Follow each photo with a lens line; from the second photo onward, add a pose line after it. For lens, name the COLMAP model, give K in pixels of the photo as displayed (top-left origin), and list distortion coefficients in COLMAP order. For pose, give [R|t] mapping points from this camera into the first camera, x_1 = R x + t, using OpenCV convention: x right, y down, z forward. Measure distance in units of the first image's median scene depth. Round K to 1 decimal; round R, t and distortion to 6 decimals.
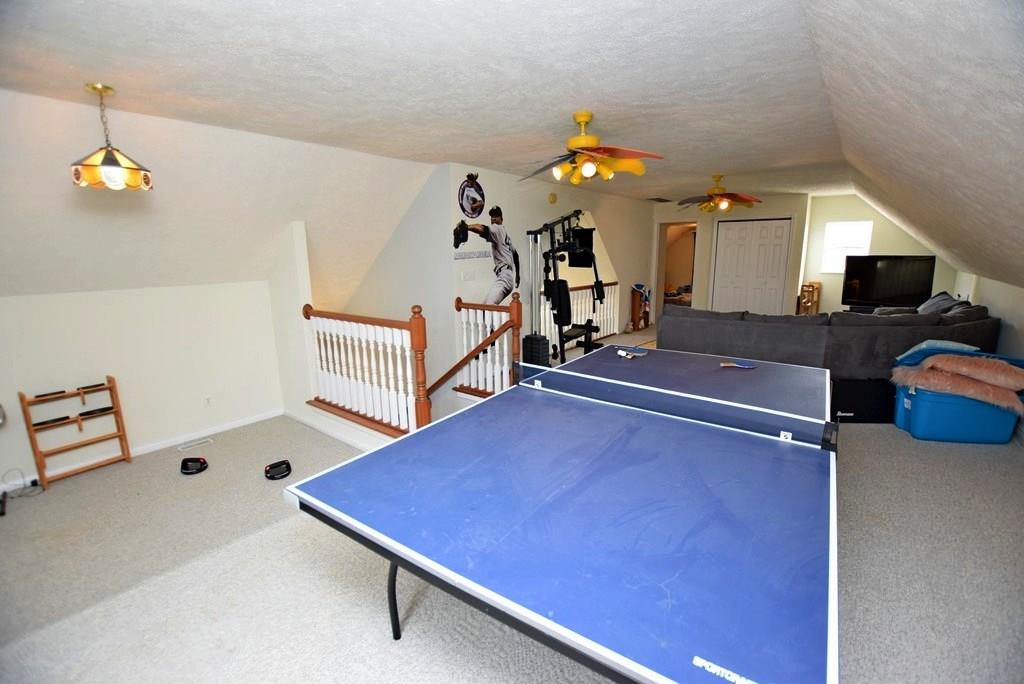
lens RADIAL K [[450.2, 0, 512.0], [0, 450.2, 342.0], [0, 0, 1]] dist [-0.039404, 0.007737]
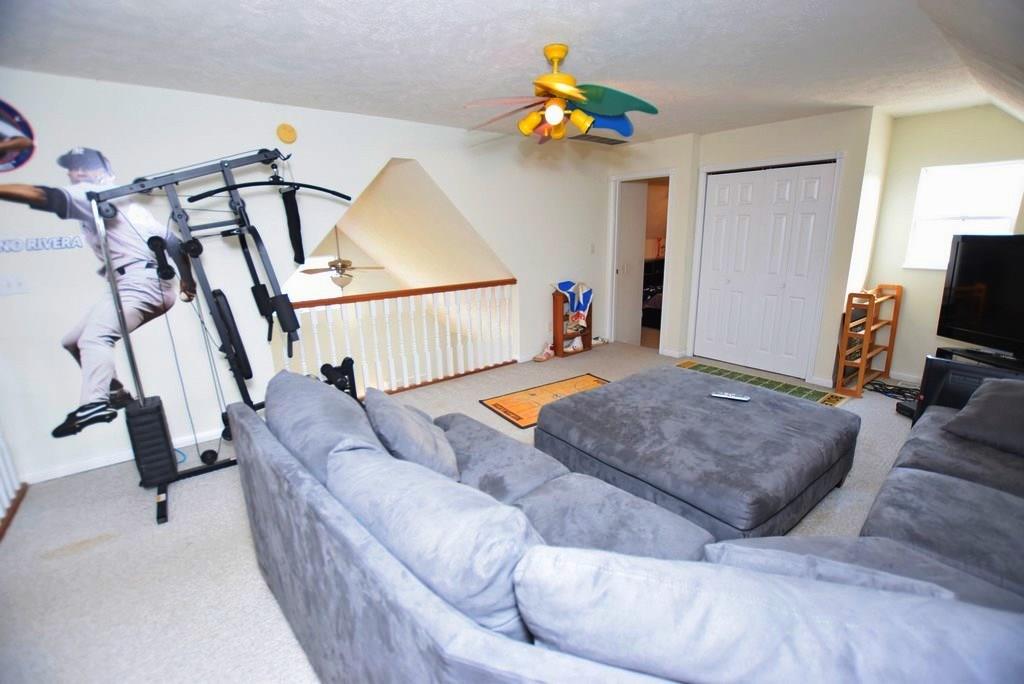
lens RADIAL K [[450.2, 0, 512.0], [0, 450.2, 342.0], [0, 0, 1]] dist [-0.039404, 0.007737]
pose [[0.975335, 0.044883, -0.216120, 0.398436], [-0.034529, 0.998078, 0.051454, -0.086929], [0.218014, -0.042722, 0.975010, 0.432157]]
